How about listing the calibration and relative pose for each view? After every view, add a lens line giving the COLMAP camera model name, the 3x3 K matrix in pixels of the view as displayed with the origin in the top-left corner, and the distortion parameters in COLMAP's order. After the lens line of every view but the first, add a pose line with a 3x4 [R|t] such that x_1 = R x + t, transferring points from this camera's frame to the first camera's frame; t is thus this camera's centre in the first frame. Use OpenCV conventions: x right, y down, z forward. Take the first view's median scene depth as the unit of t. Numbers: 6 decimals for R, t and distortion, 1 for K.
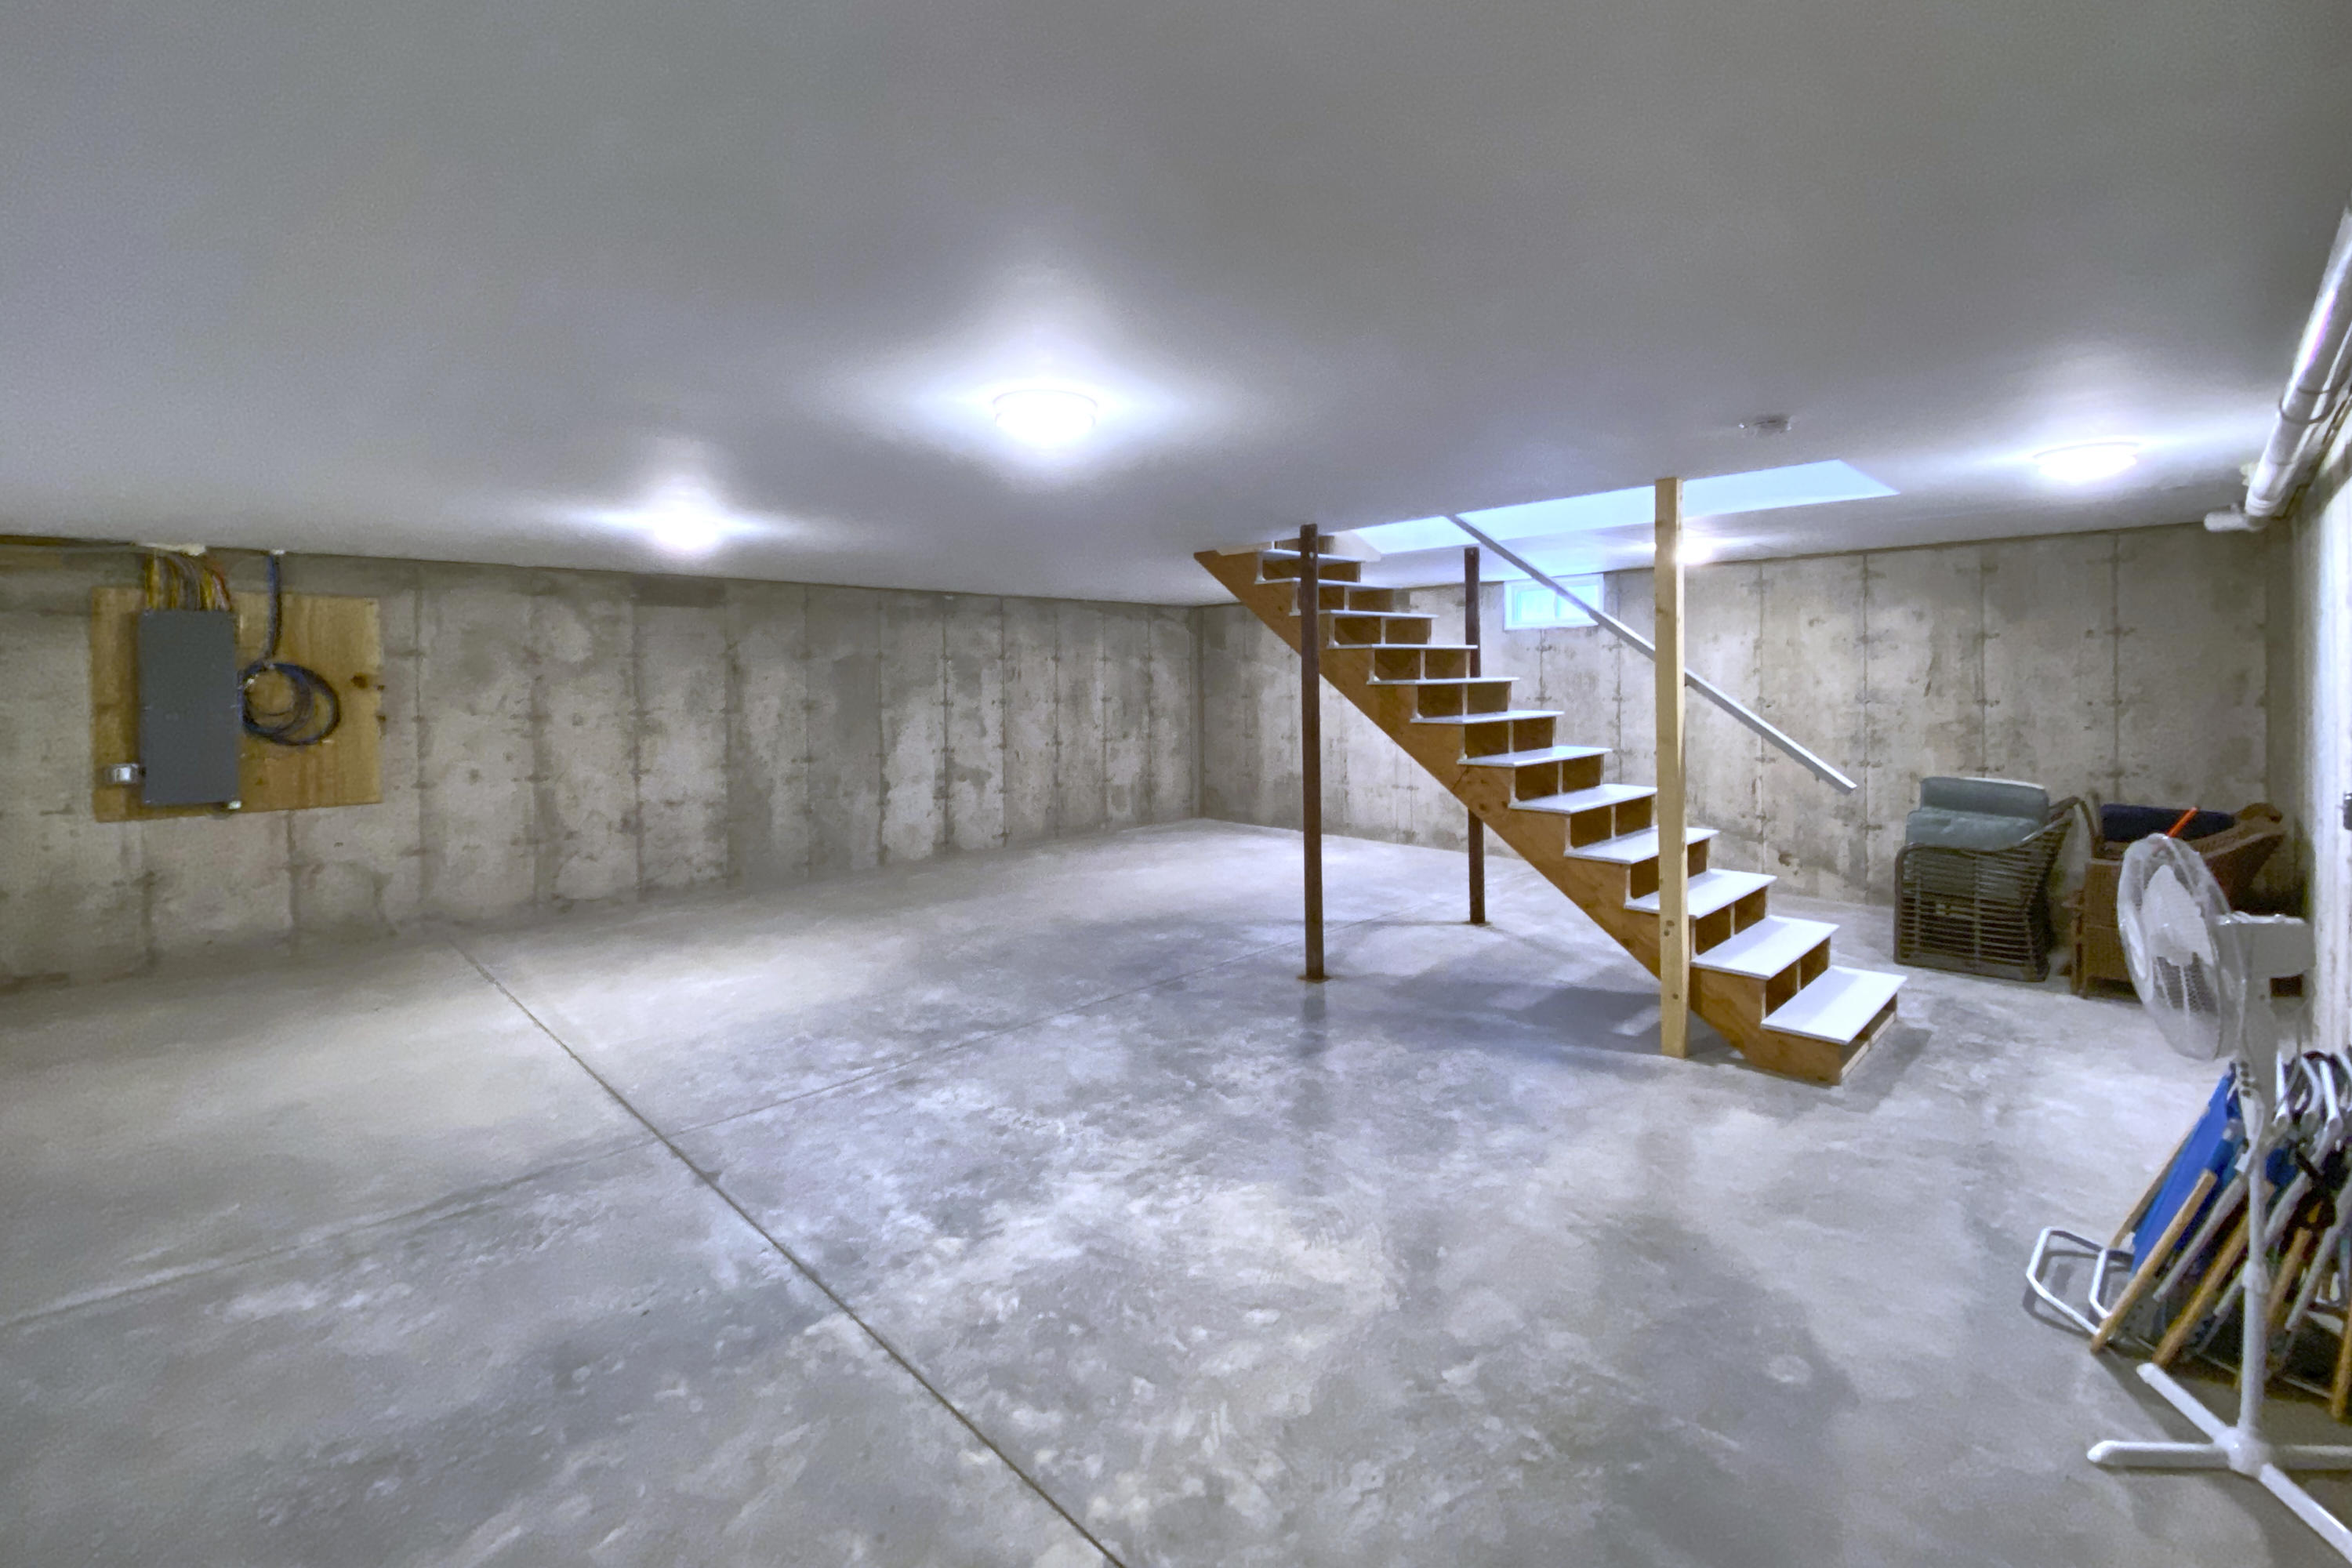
lens RADIAL K [[998.1, 0, 1165.4], [0, 998.1, 673.2], [0, 0, 1]] dist [0.018296, -0.018602]
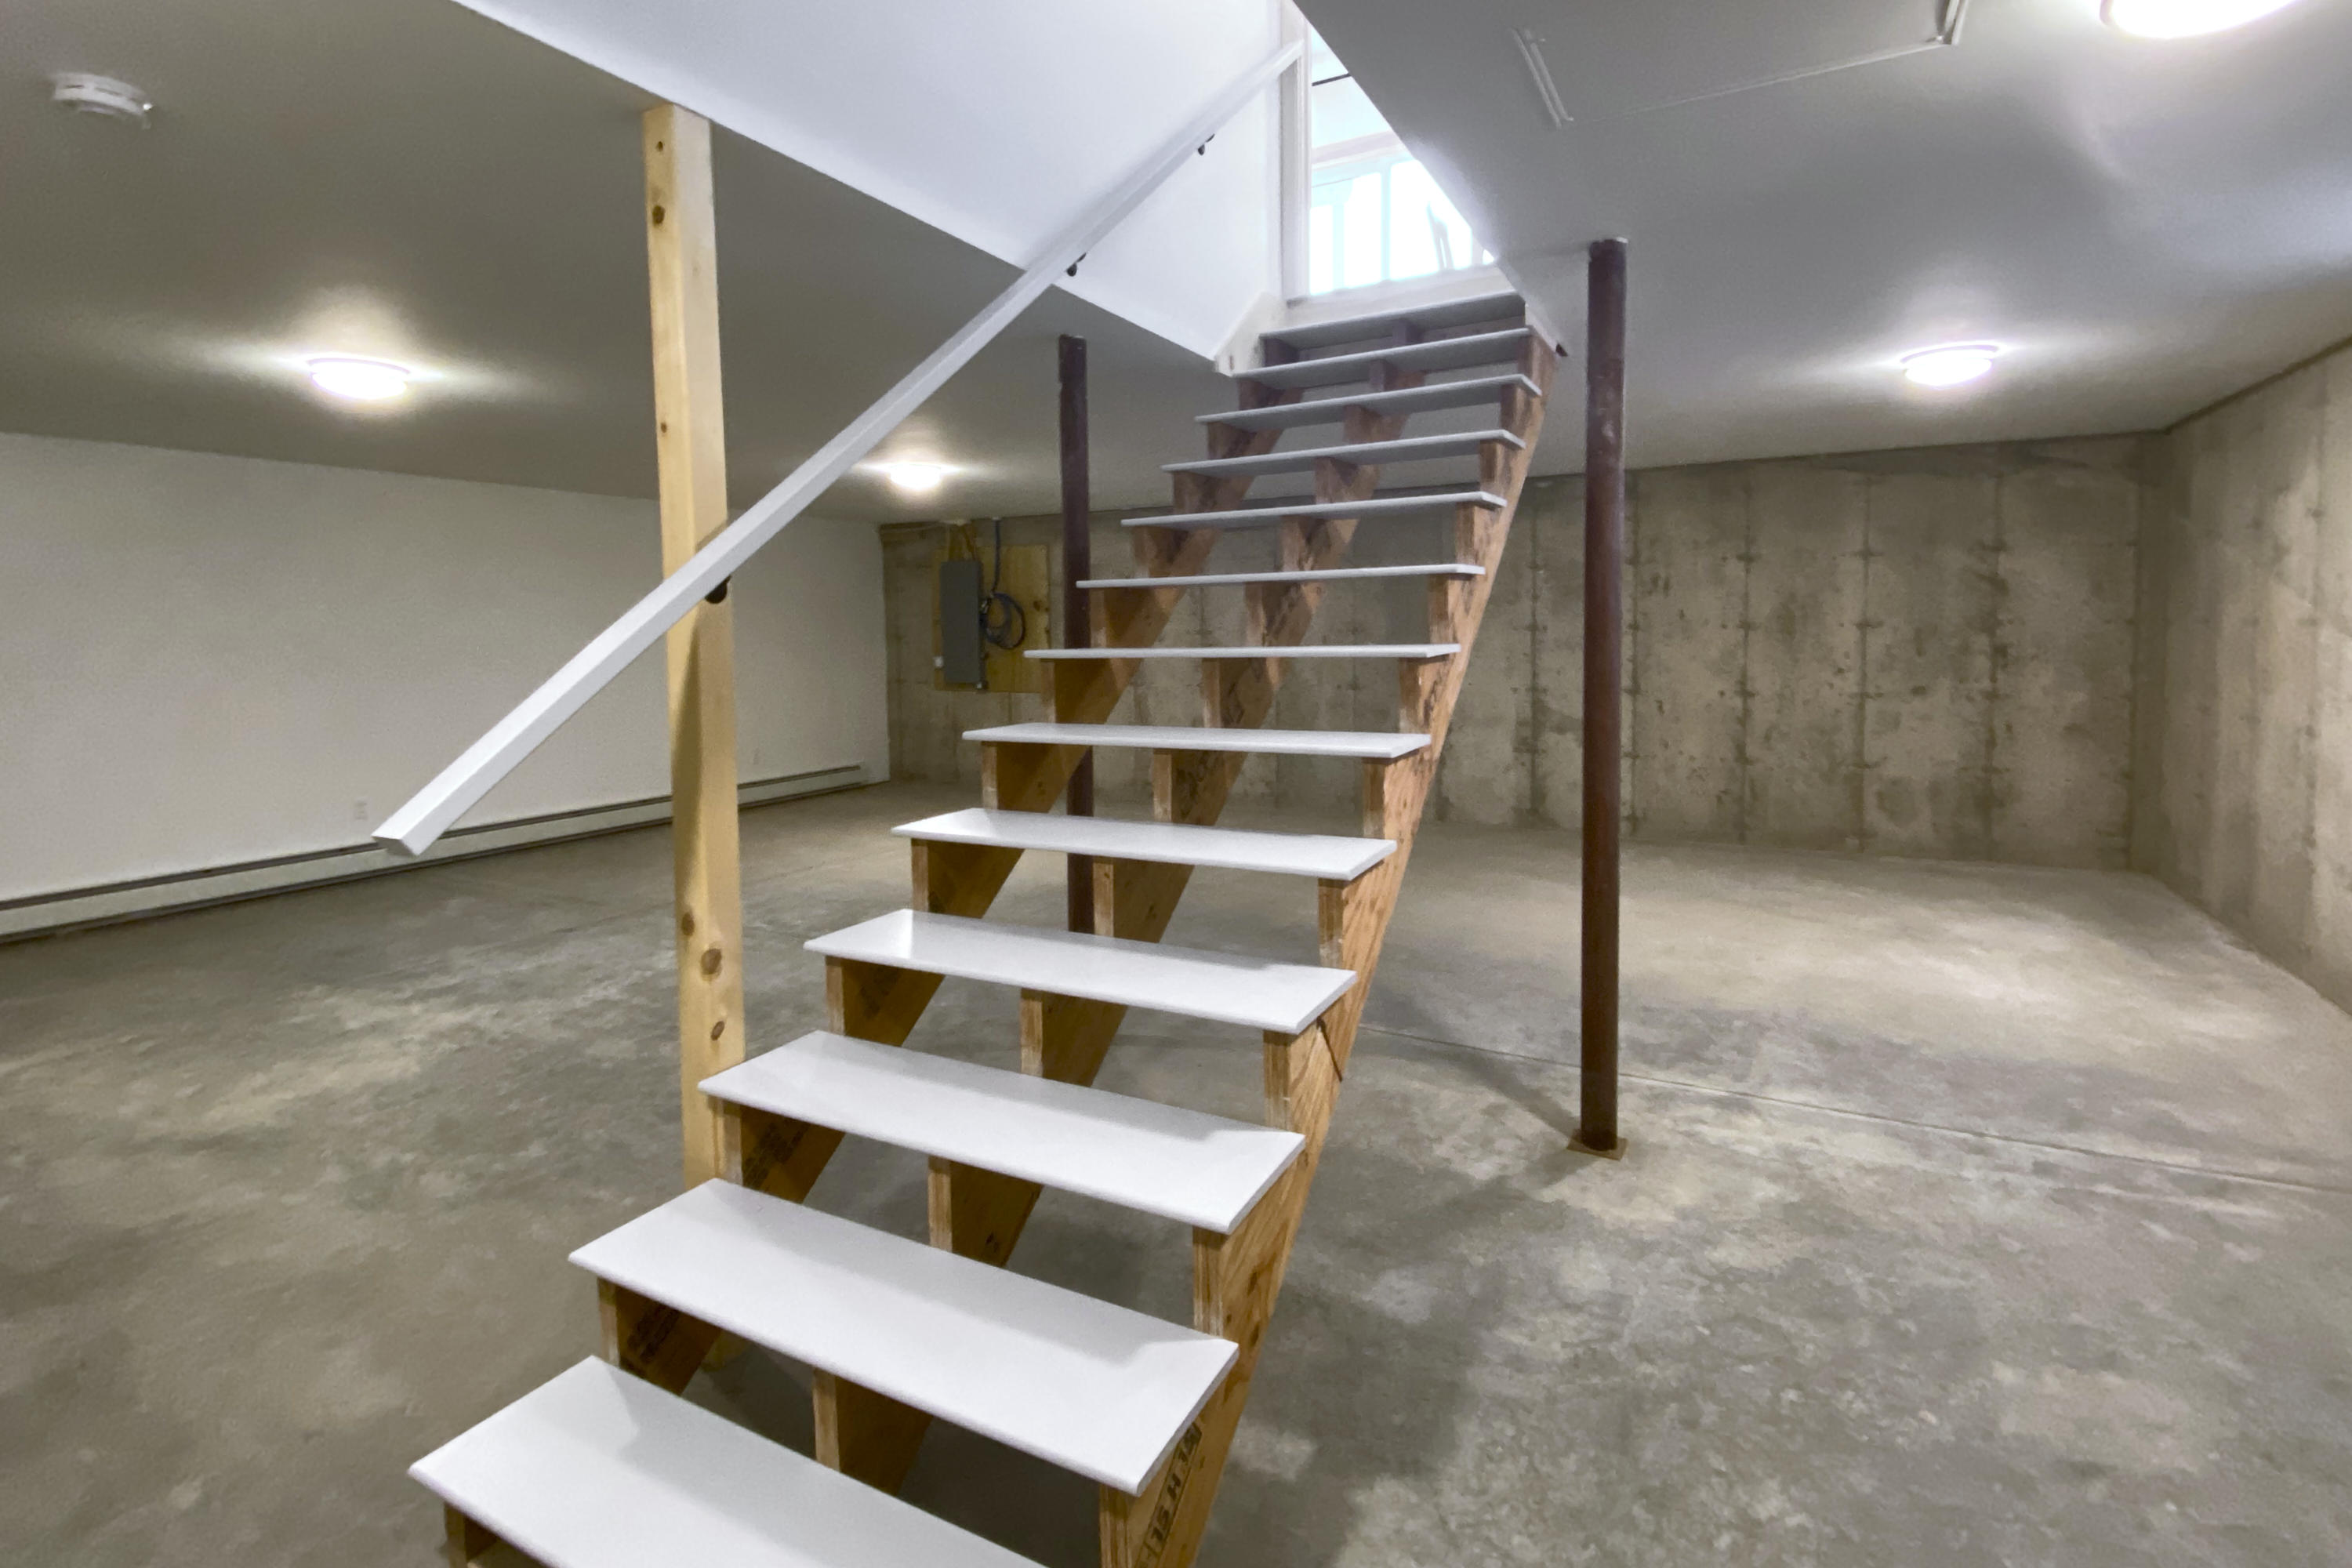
lens RADIAL K [[1100.7, 0, 1176.9], [0, 1100.7, 676.1], [0, 0, 1]] dist [0.042011, -0.035906]
pose [[0.305141, 0.049594, -0.951015, 0.557994], [0.014122, 0.998298, 0.056591, 0.017751], [0.952202, -0.030699, 0.303922, 0.555653]]
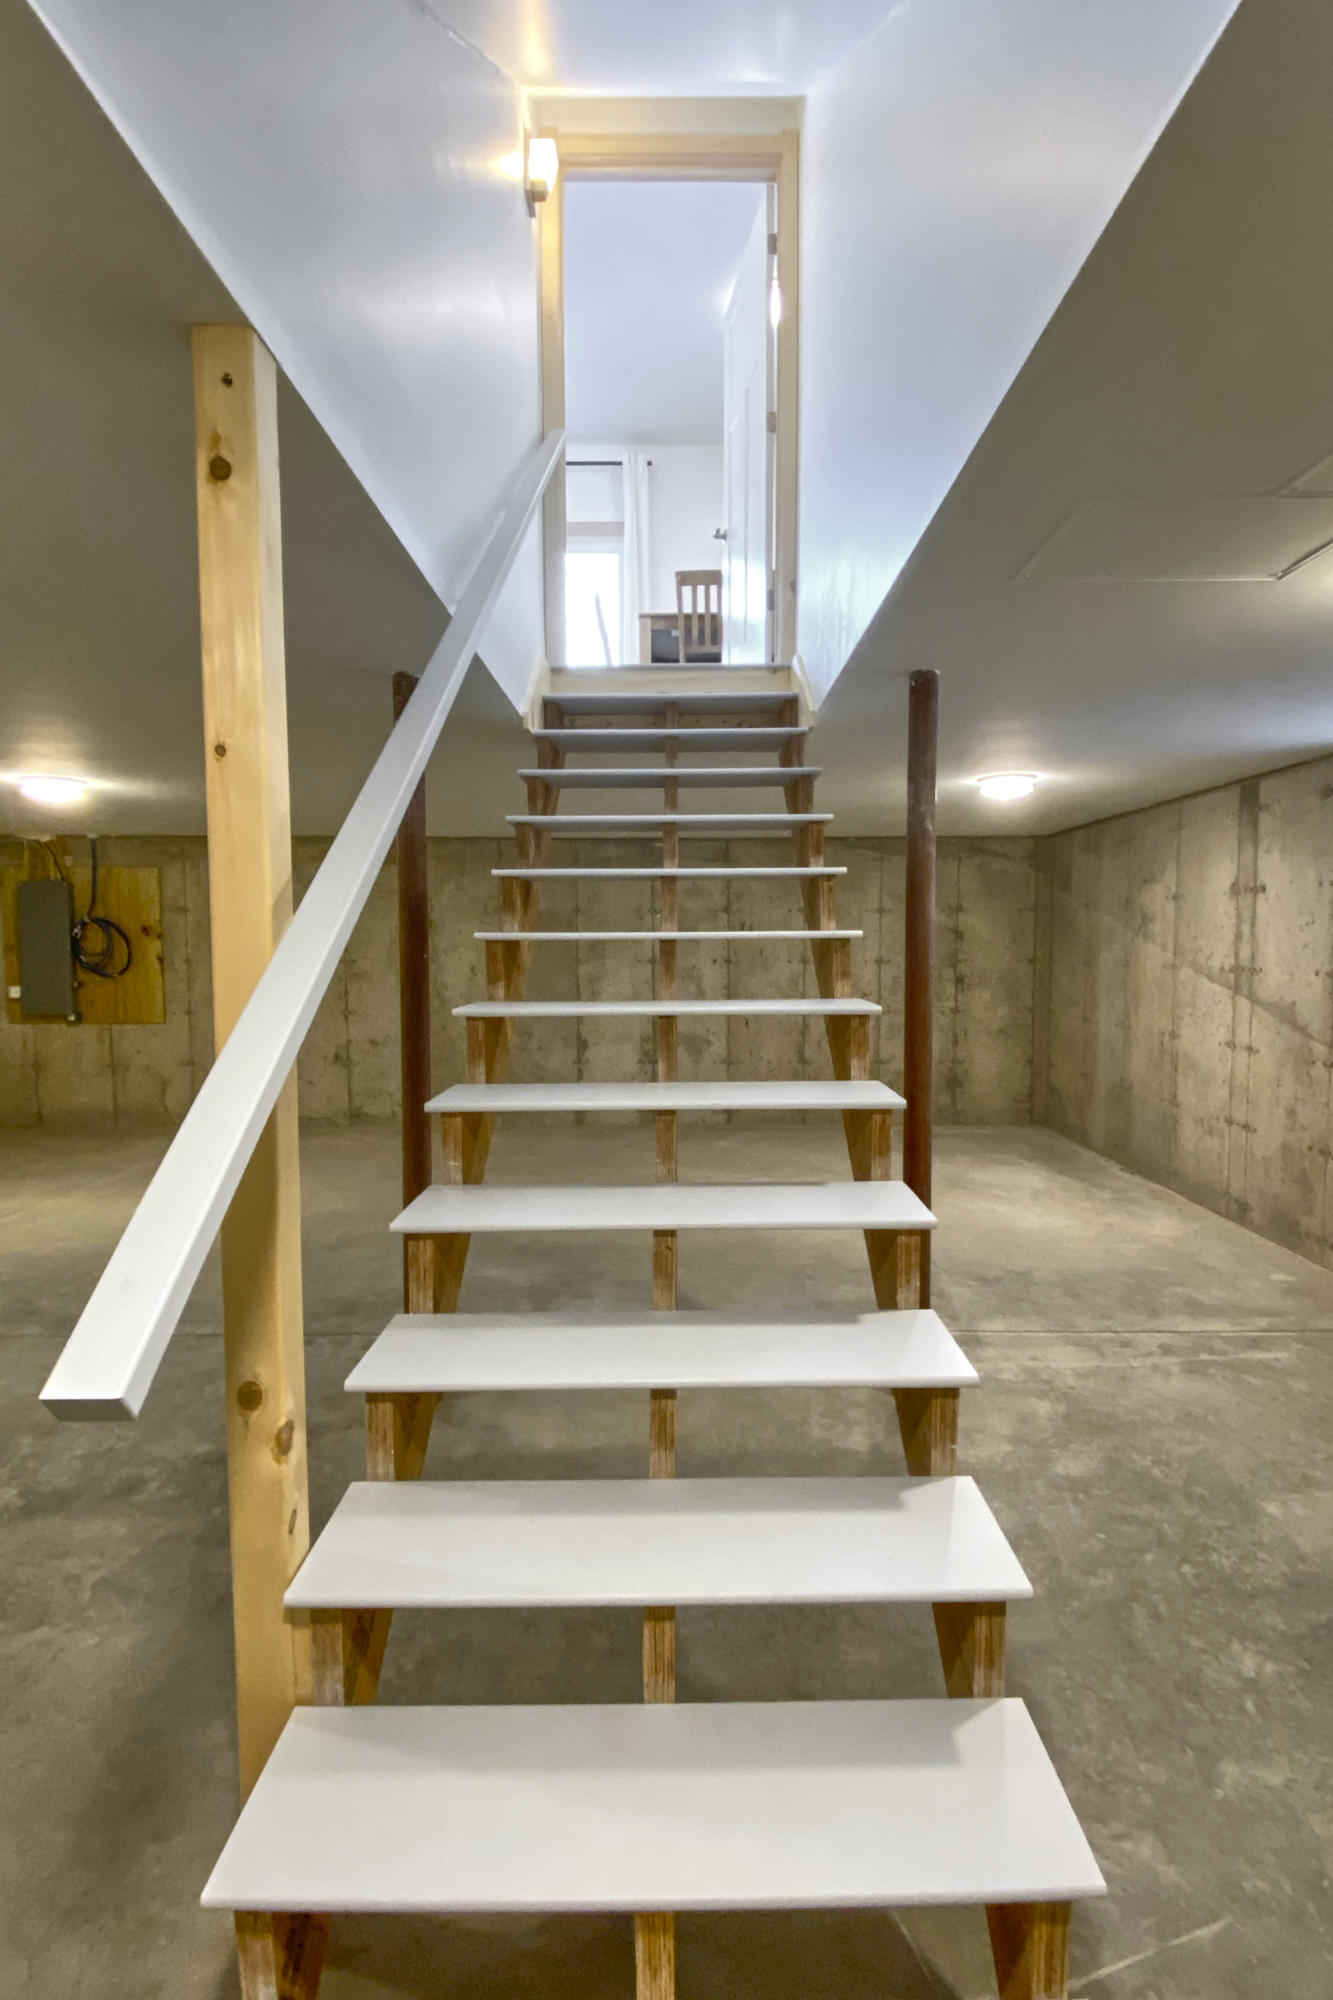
lens RADIAL K [[936.0, 0, 687.5], [0, 936.0, 989.5], [0, 0, 1]] dist [0.042011, -0.035906]
pose [[0.724239, 0.045264, -0.688062, 0.447810], [-0.003966, 0.998100, 0.061484, 0.004226], [0.689538, -0.041800, 0.723042, 0.454936]]
